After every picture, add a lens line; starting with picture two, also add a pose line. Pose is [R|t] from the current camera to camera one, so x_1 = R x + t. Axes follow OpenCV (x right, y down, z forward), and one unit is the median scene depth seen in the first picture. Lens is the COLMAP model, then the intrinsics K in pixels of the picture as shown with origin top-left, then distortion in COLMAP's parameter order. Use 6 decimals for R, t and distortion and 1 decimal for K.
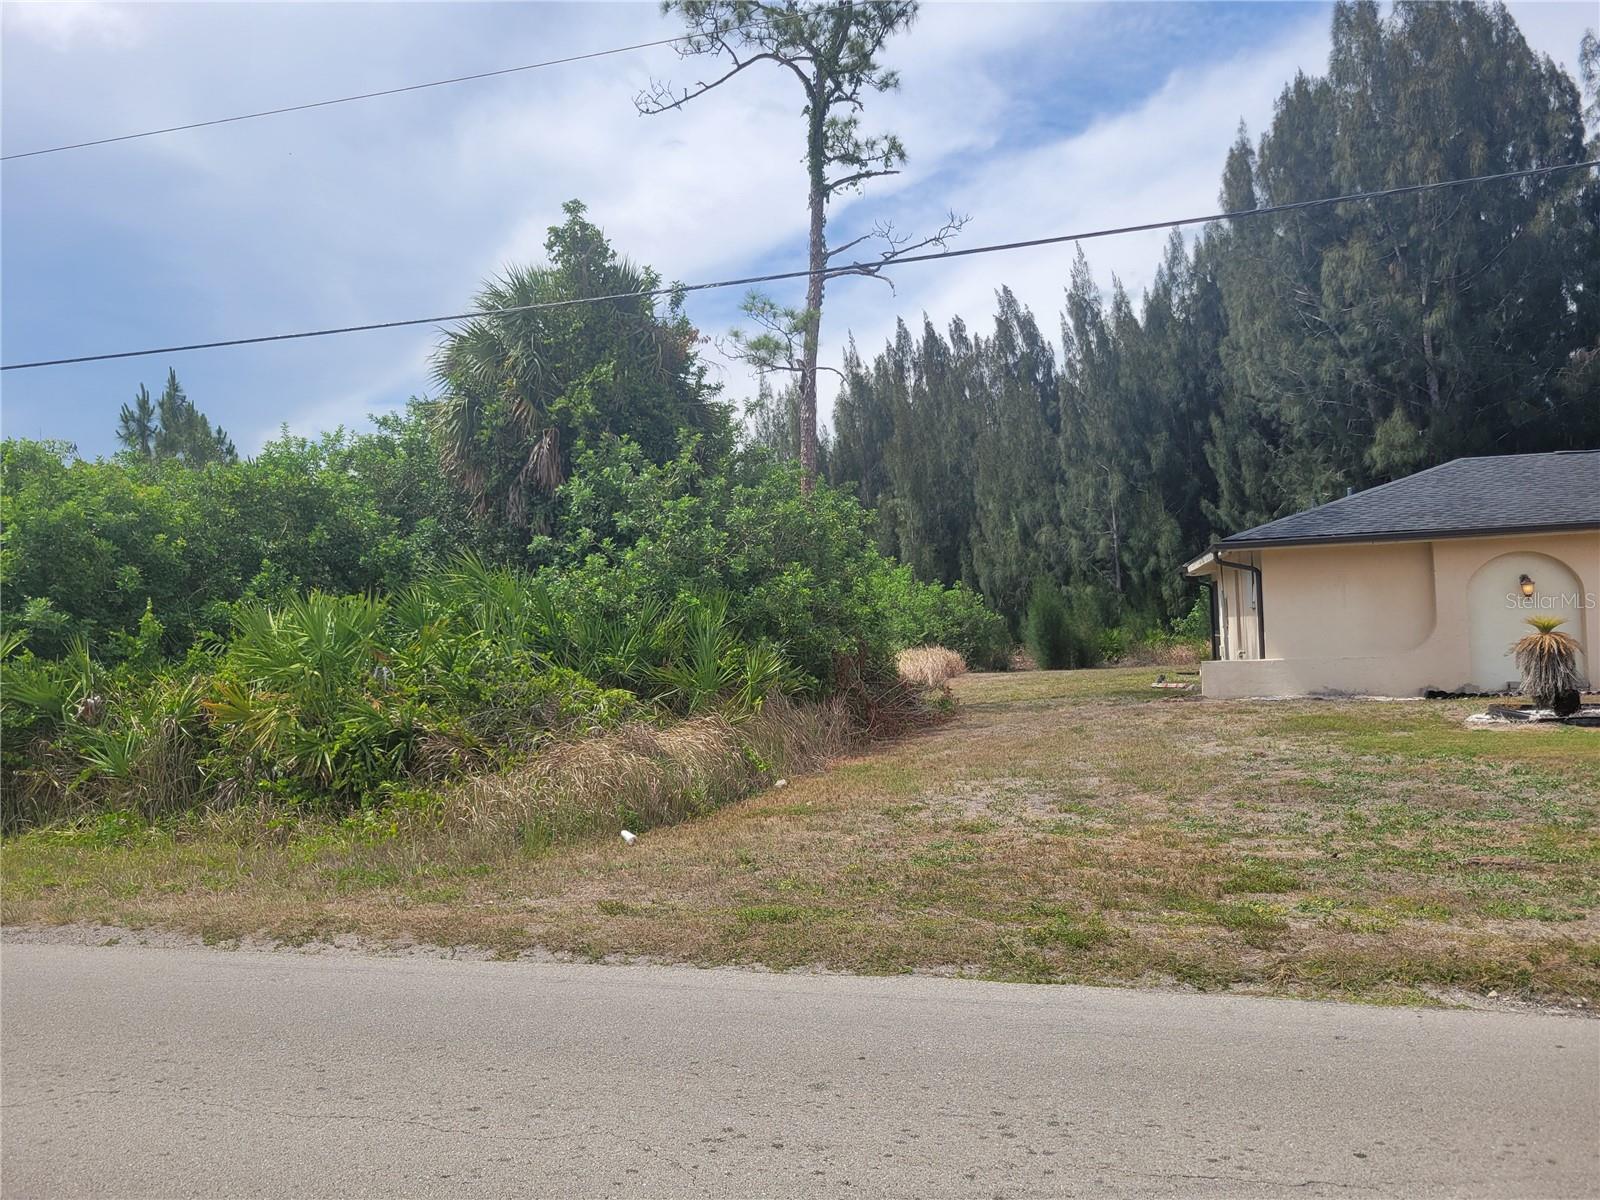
lens RADIAL K [[1204.5, 0, 784.9], [0, 1204.5, 606.9], [0, 0, 1]] dist [0.062871, -0.040461]
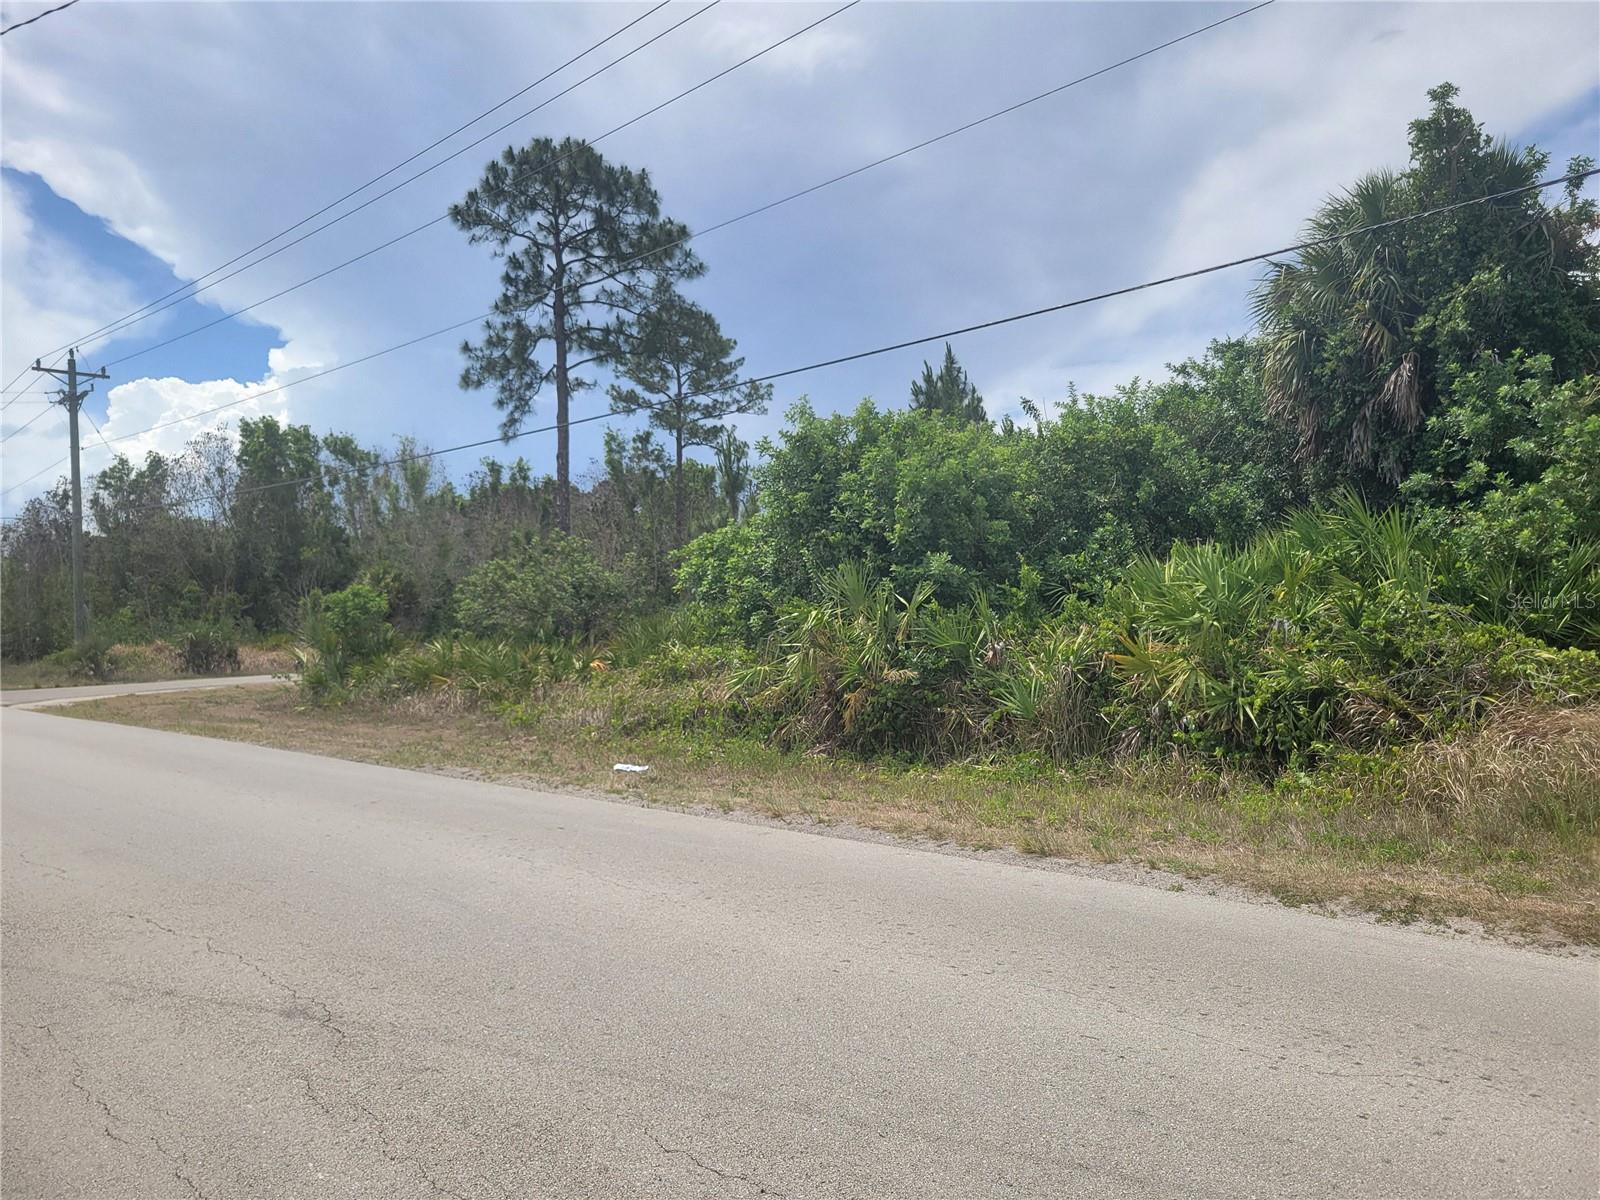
lens RADIAL K [[1204.5, 0, 811.5], [0, 1204.5, 615.6], [0, 0, 1]] dist [0.062871, -0.040461]
pose [[0.868514, 0.010461, -0.495555, -0.130465], [0.010098, 0.999196, 0.038791, 0.004847], [0.495562, -0.038695, 0.867710, 0.003889]]
